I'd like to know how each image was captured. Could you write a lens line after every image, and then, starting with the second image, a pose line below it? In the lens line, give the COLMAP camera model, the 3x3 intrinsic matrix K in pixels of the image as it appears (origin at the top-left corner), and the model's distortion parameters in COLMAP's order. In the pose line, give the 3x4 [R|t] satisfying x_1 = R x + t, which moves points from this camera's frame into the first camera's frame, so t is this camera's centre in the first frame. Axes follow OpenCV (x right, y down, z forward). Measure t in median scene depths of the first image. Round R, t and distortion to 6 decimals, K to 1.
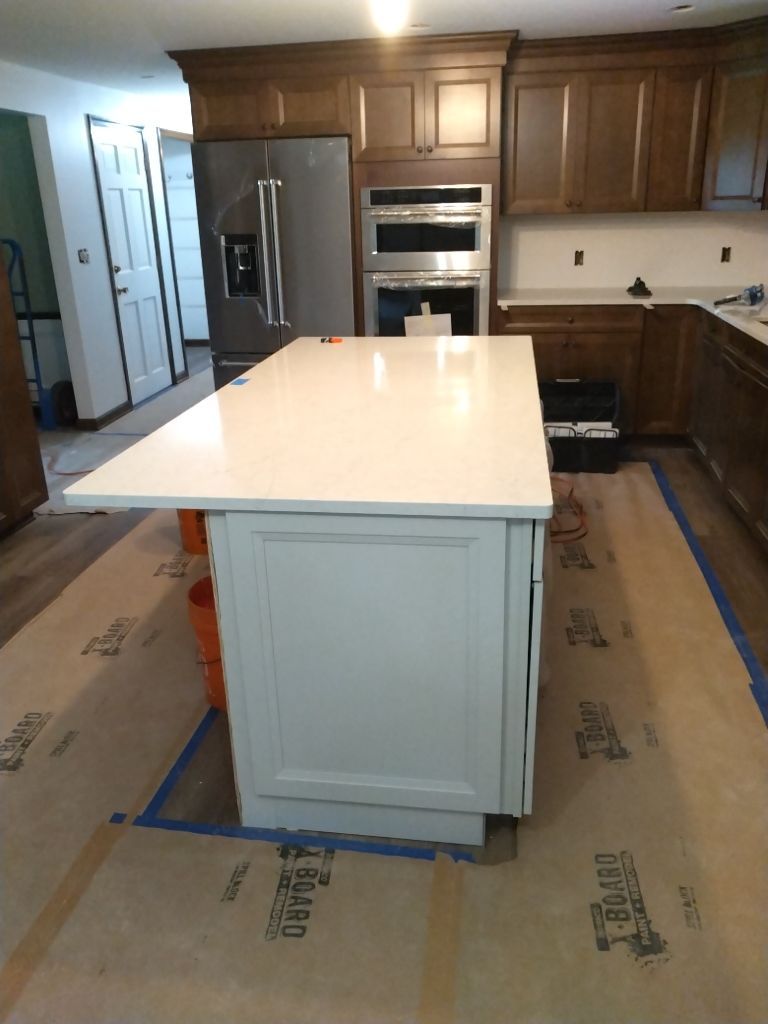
lens RADIAL K [[807.3, 0, 388.0], [0, 807.3, 513.3], [0, 0, 1]] dist [0.024043, -0.056326]
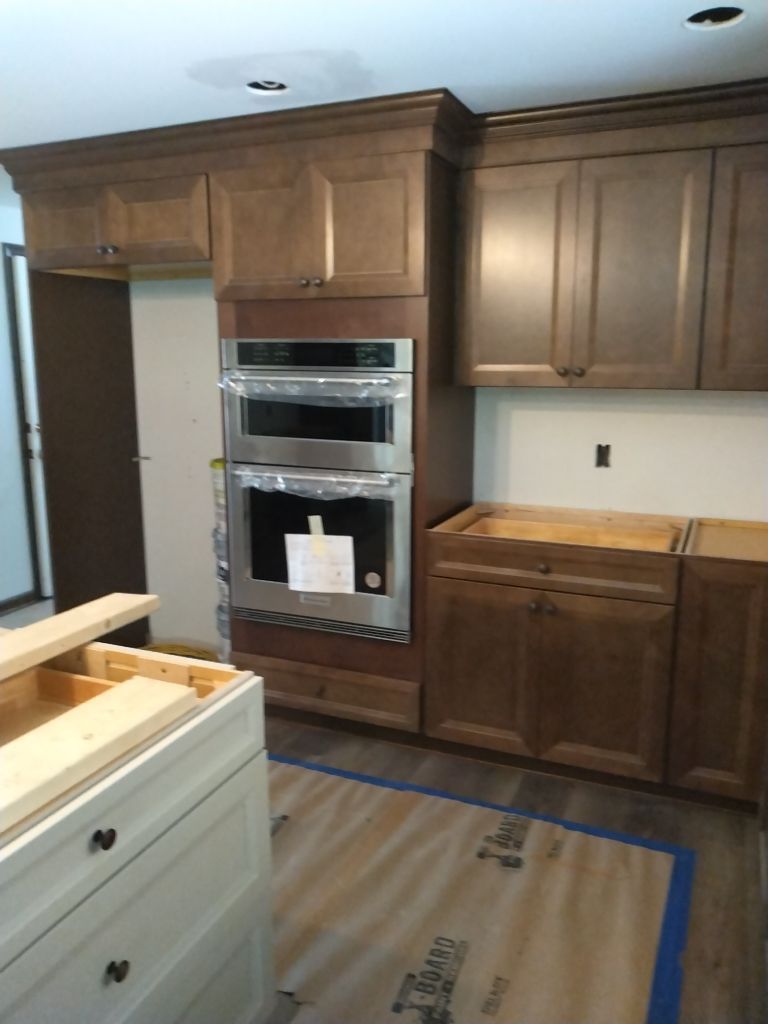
lens RADIAL K [[807.3, 0, 381.8], [0, 807.3, 508.5], [0, 0, 1]] dist [0.024043, -0.056326]
pose [[0.961647, 0.080040, -0.262351, 0.271305], [-0.121739, 0.981654, -0.146745, -0.190409], [0.245793, 0.173056, 0.953749, 0.441027]]
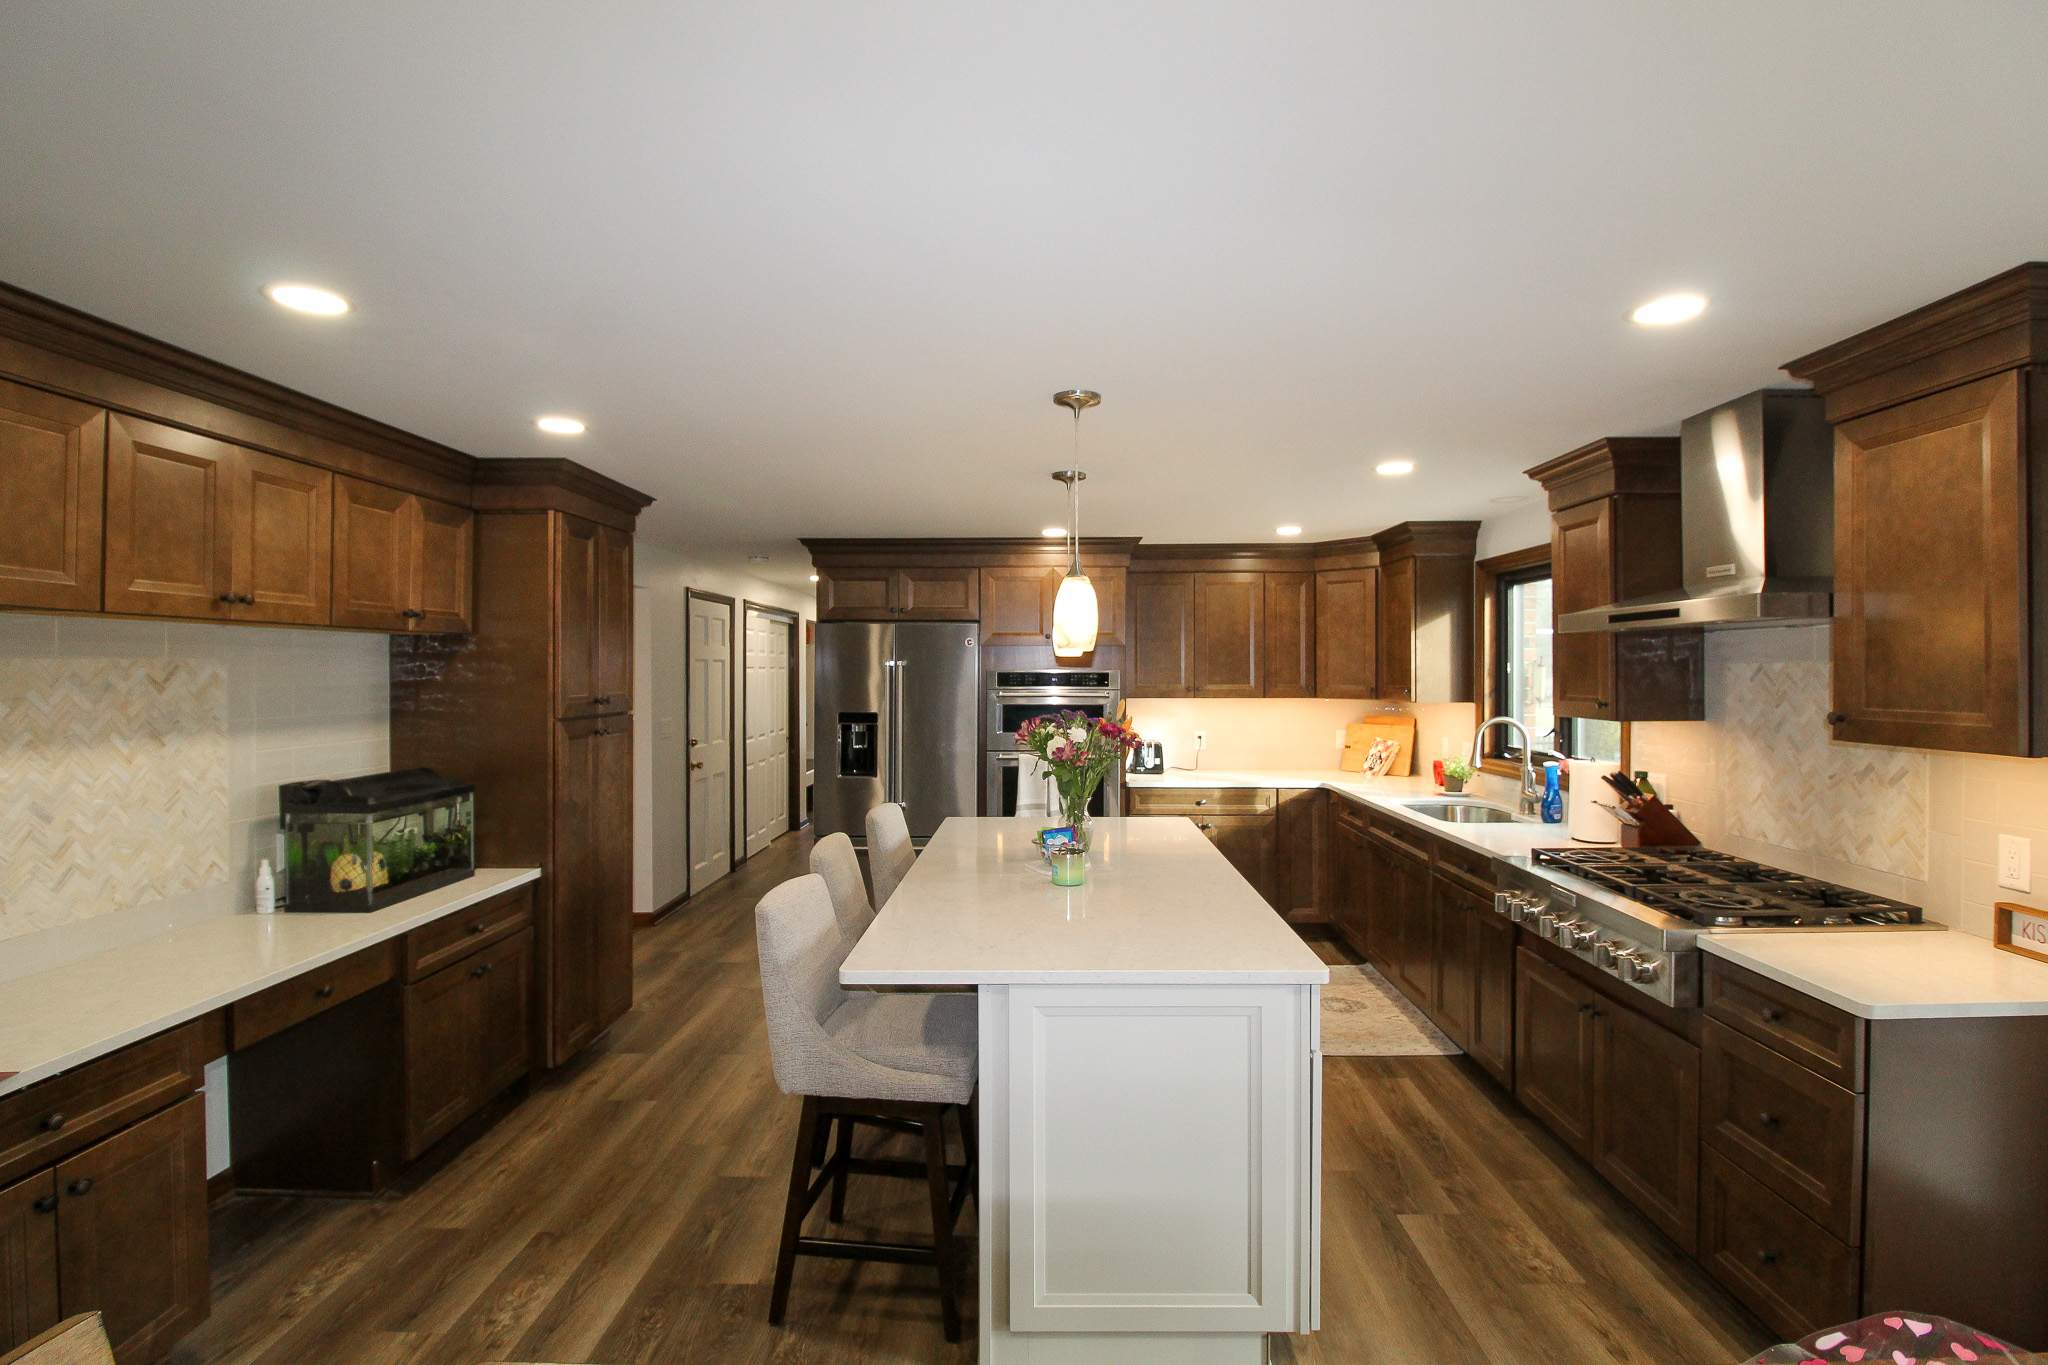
lens RADIAL K [[983.5, 0, 1035.7], [0, 983.5, 663.6], [0, 0, 1]] dist [-0.011746, -0.005615]
pose [[0.990394, 0.028693, 0.135262, -0.137841], [0.022804, 0.930942, -0.364453, 0.028198], [-0.136378, 0.364037, 0.921346, -0.111347]]
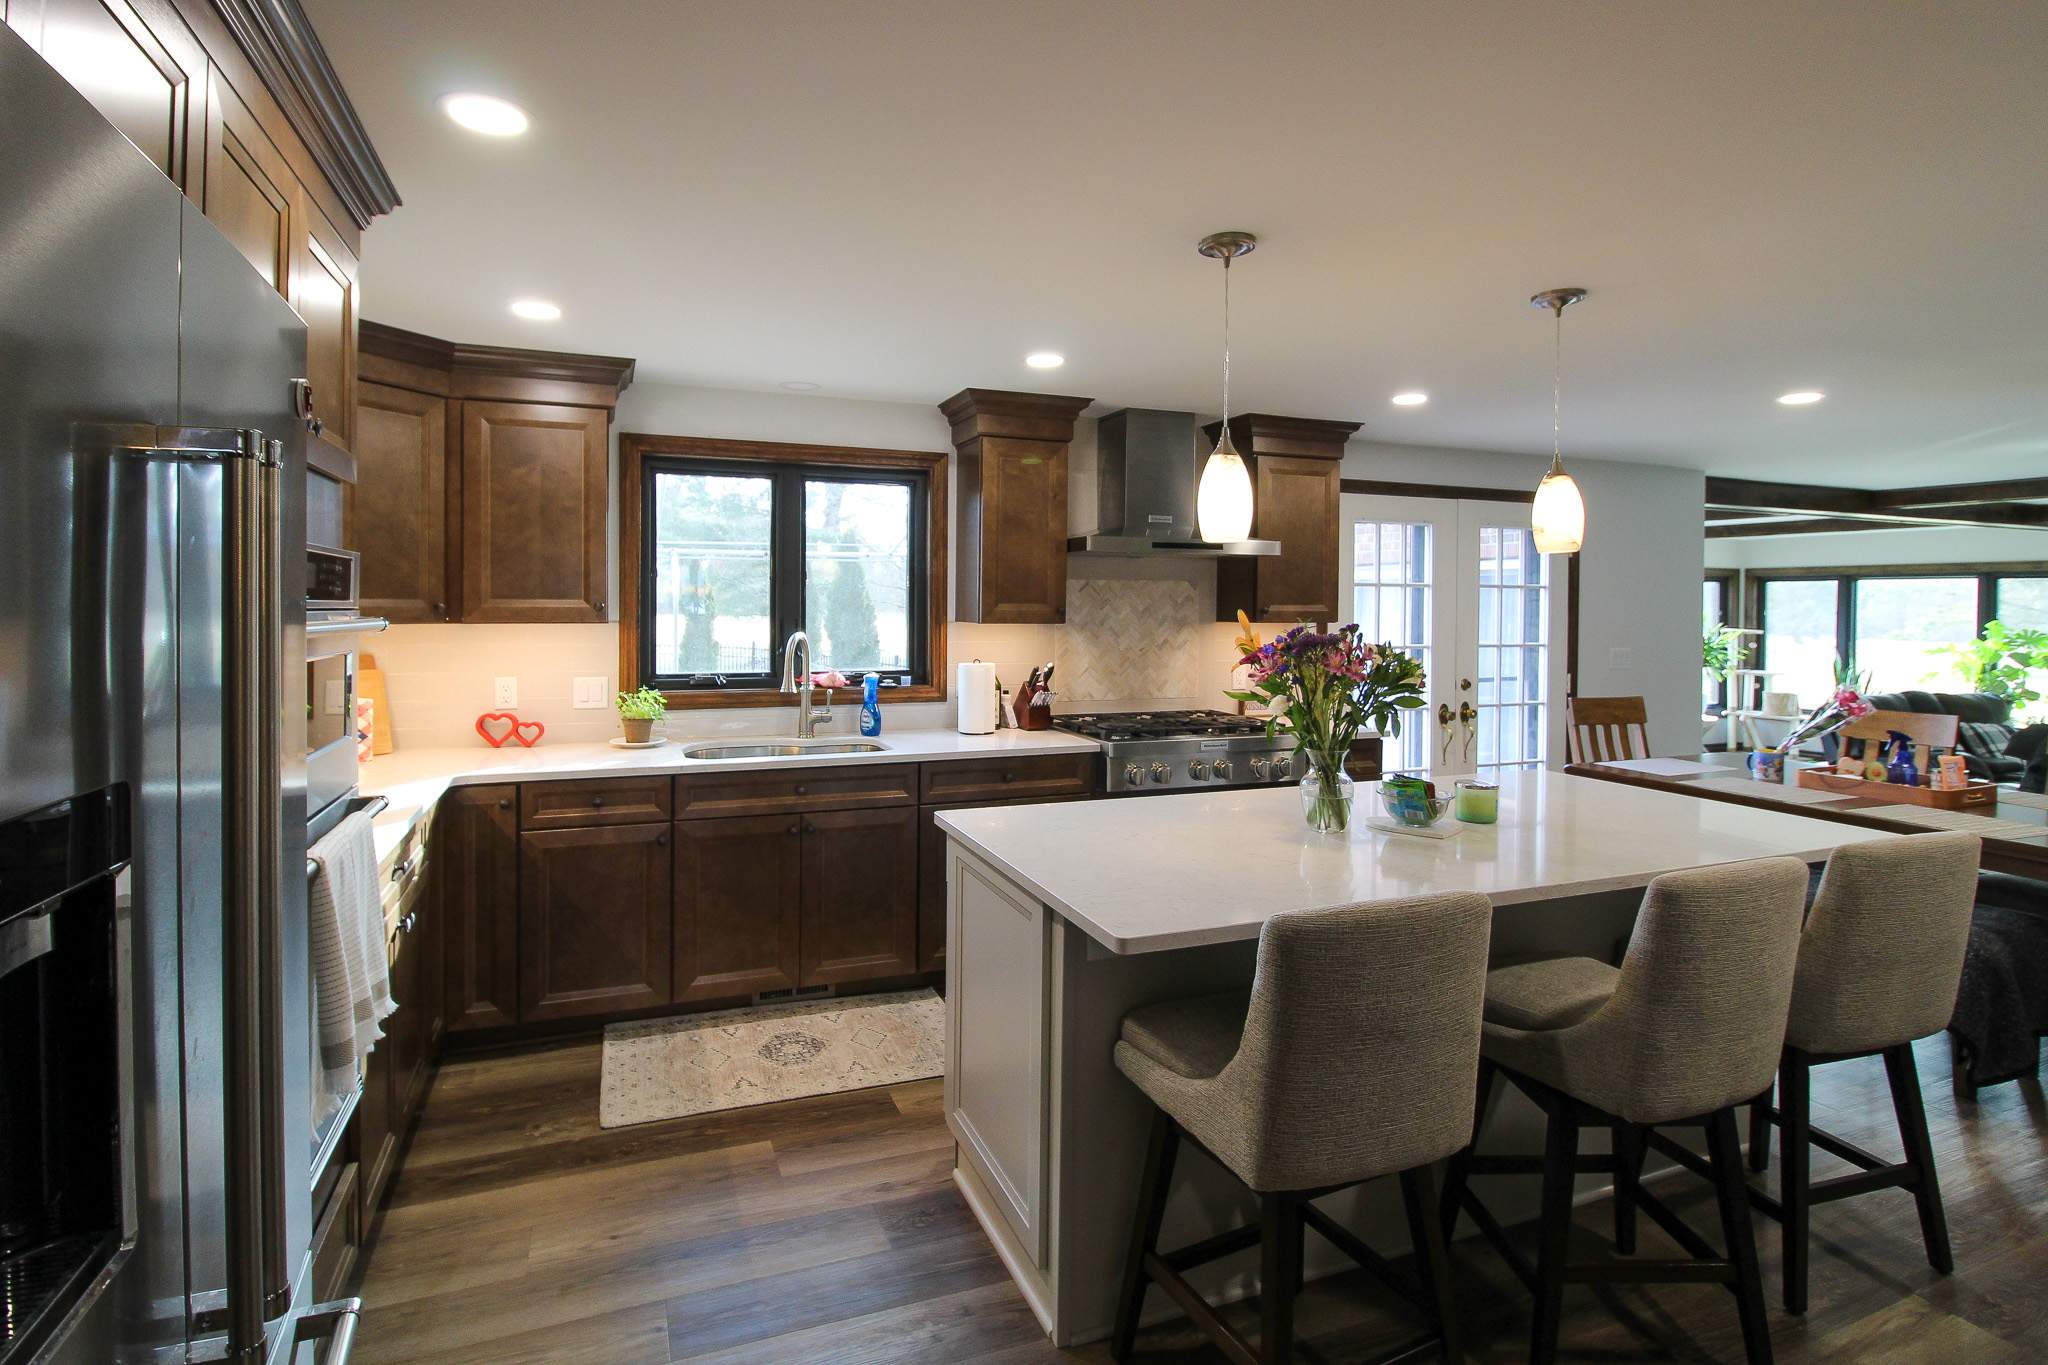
lens RADIAL K [[983.5, 0, 988.4], [0, 983.5, 615.0], [0, 0, 1]] dist [-0.011746, -0.005615]
pose [[-0.484333, 0.015561, 0.874745, -0.370669], [0.320081, 0.933676, 0.160614, -0.359004], [-0.814229, 0.357780, -0.457191, 0.974970]]
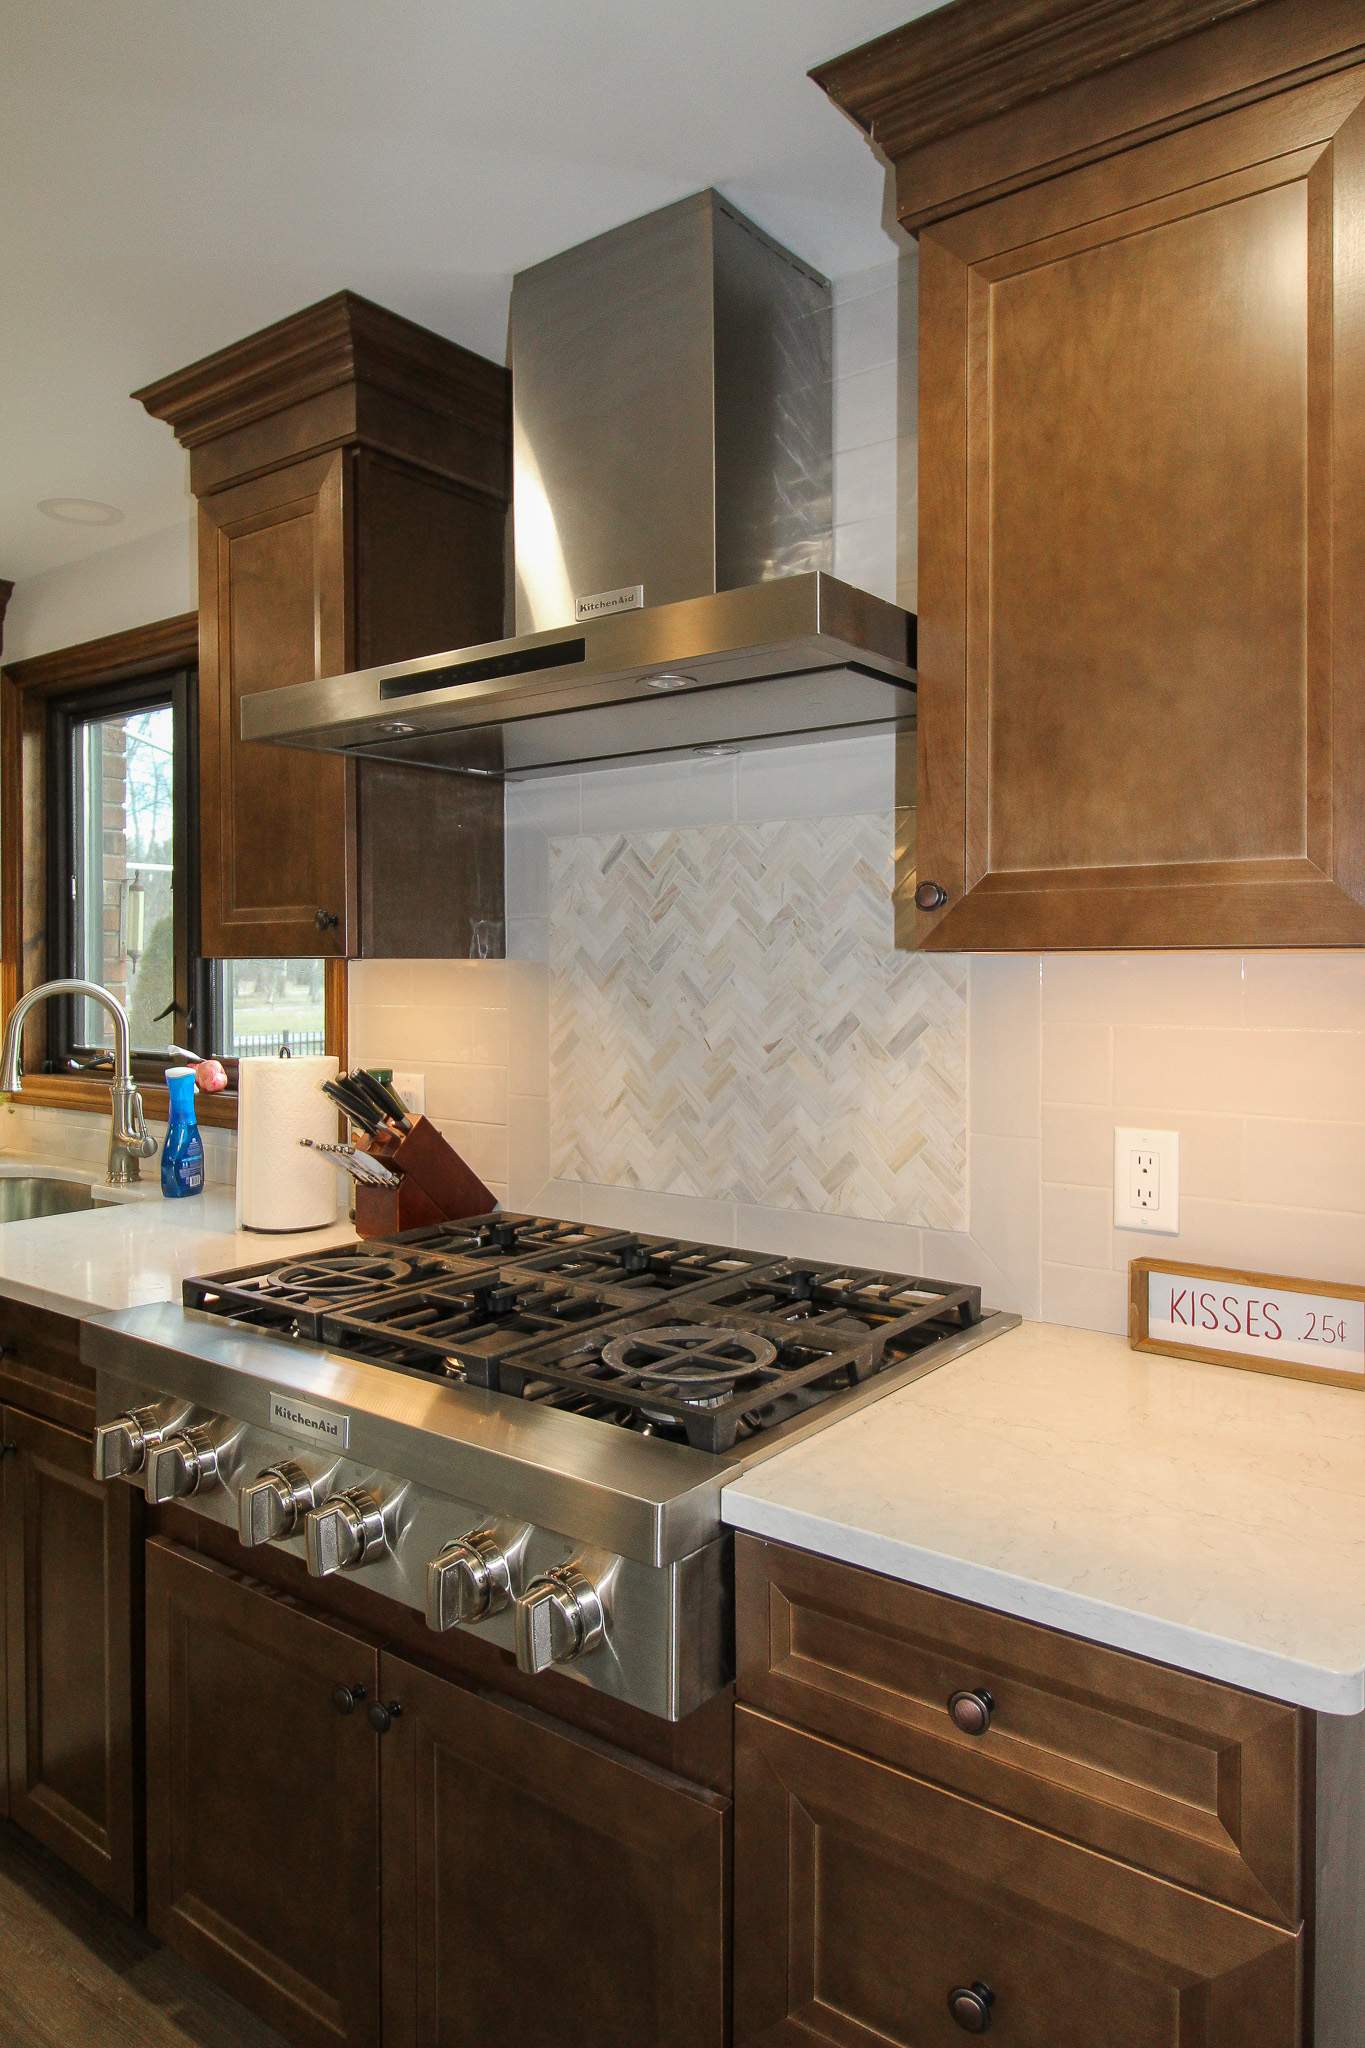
lens RADIAL K [[1315.1, 0, 714.6], [0, 1315.1, 968.1], [0, 0, 1]] dist [-0.009557, -0.005308]
pose [[0.473347, 0.026358, 0.880482, 0.061902], [0.306412, 0.932204, -0.192633, -0.063717], [-0.825866, 0.360972, 0.433179, 0.228826]]
